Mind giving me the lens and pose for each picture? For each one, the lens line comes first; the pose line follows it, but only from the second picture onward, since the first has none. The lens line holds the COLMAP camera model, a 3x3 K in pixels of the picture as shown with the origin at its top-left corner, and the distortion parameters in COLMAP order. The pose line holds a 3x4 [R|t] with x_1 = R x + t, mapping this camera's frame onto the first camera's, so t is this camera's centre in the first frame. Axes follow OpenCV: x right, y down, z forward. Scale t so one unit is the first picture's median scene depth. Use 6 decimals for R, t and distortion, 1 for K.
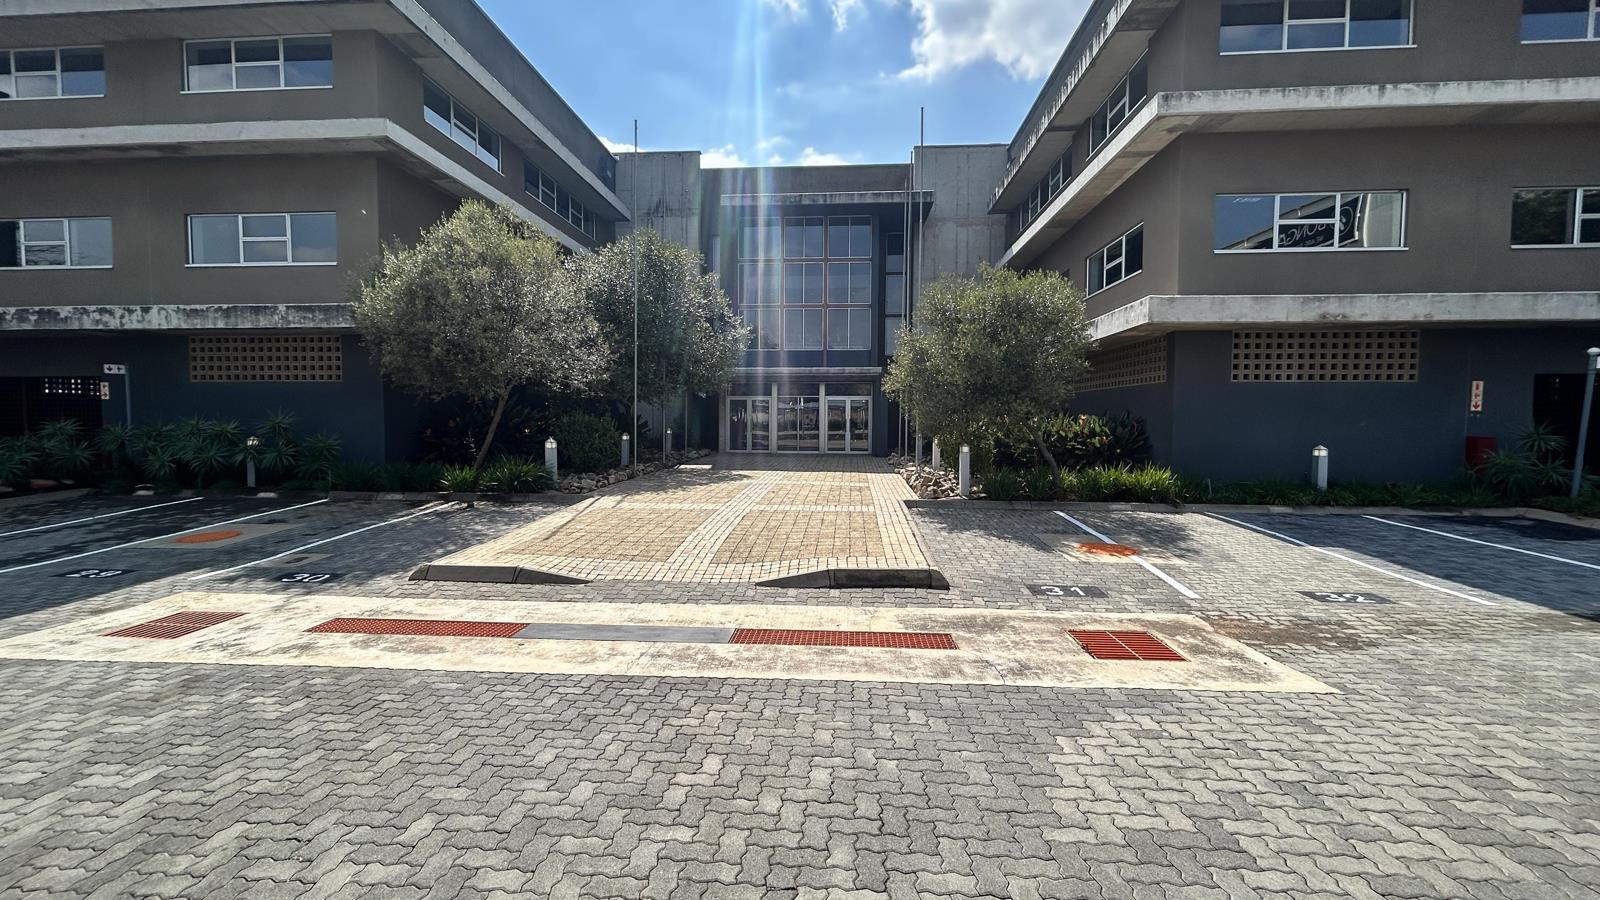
lens RADIAL K [[644.9, 0, 800.0], [0, 644.9, 450.0], [0, 0, 1]] dist [-0.000801, 0.000117]
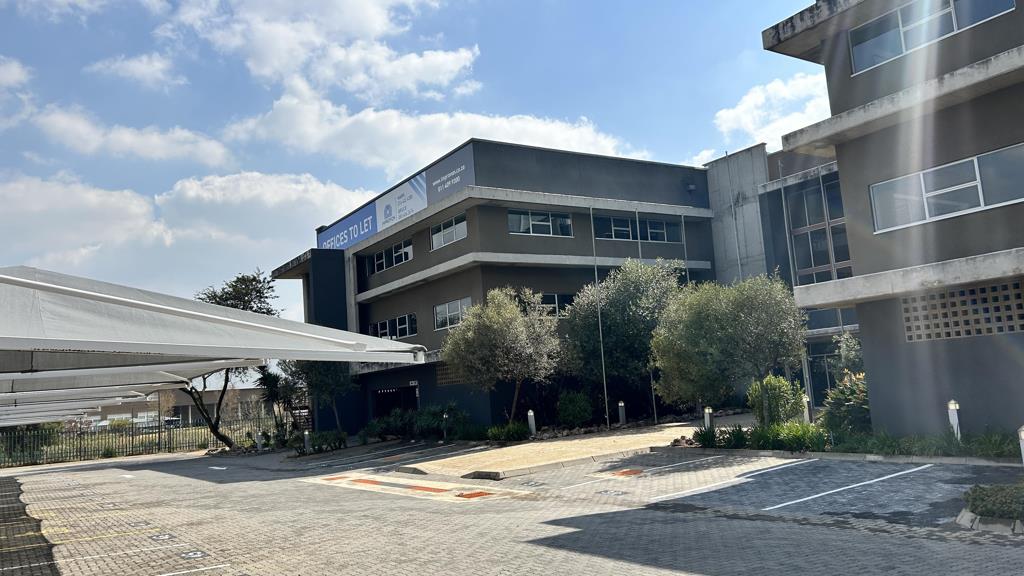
lens RADIAL K [[733.2, 0, 512.0], [0, 733.2, 288.0], [0, 0, 1]] dist [0.076236, 0.000475]
pose [[0.624158, -0.158450, -0.765063, 1.504054], [0.039717, 0.984388, -0.171472, -0.004571], [0.780288, 0.076639, 0.620706, -0.412882]]
